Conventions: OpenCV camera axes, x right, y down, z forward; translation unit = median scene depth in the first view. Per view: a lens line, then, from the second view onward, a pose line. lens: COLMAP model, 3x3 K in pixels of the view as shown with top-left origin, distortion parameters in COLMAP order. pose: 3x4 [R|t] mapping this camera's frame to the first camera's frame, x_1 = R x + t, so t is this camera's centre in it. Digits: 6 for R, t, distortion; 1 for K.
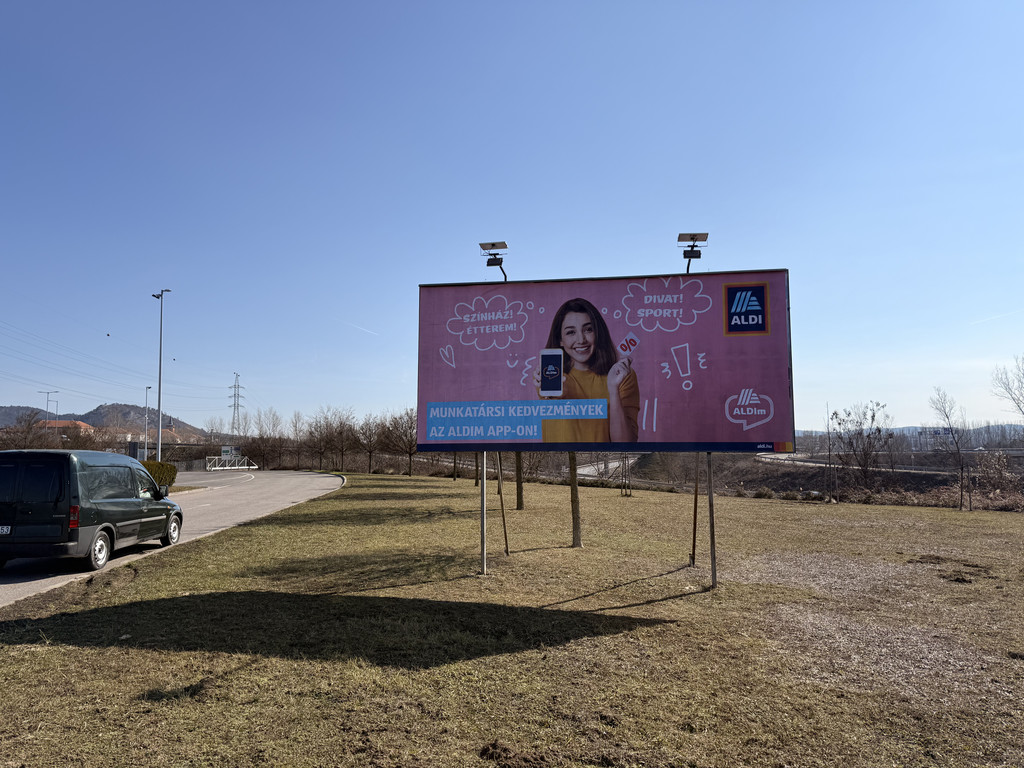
lens RADIAL K [[710.9, 0, 504.2], [0, 710.9, 381.6], [0, 0, 1]] dist [0.042955, -0.056447]
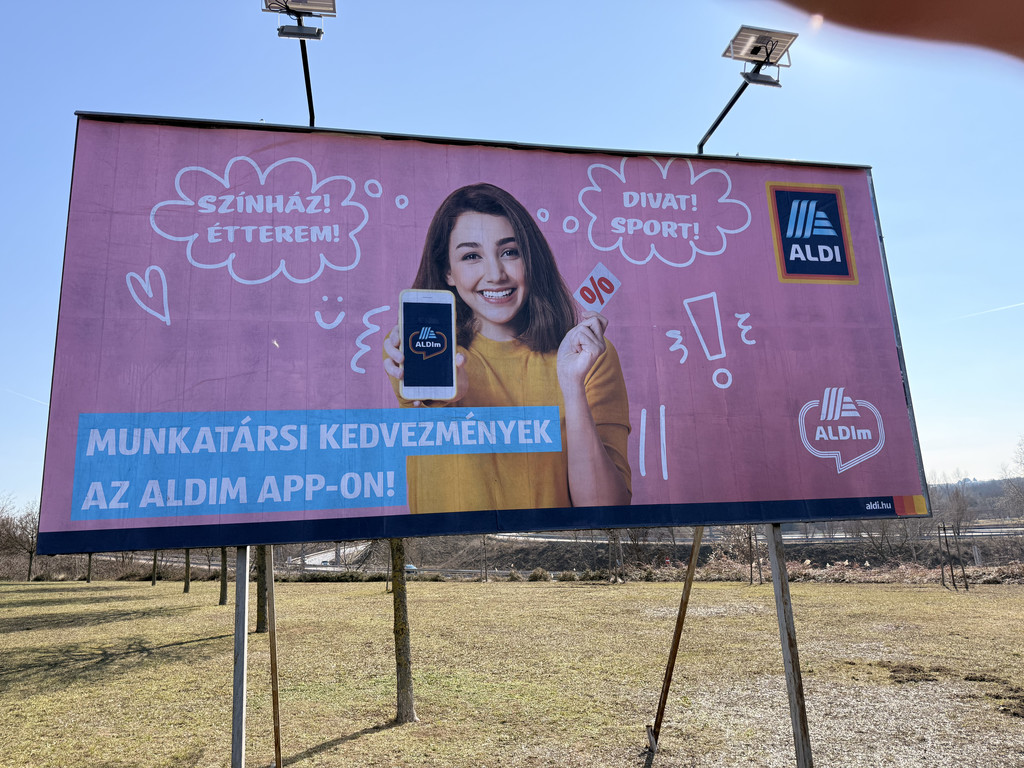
lens RADIAL K [[710.9, 0, 509.1], [0, 710.9, 379.9], [0, 0, 1]] dist [0.042955, -0.056447]
pose [[0.927909, 0.036128, 0.371051, -0.043027], [0.007433, 0.993302, -0.115304, 0.056523], [-0.372732, 0.109750, 0.921426, 0.599900]]
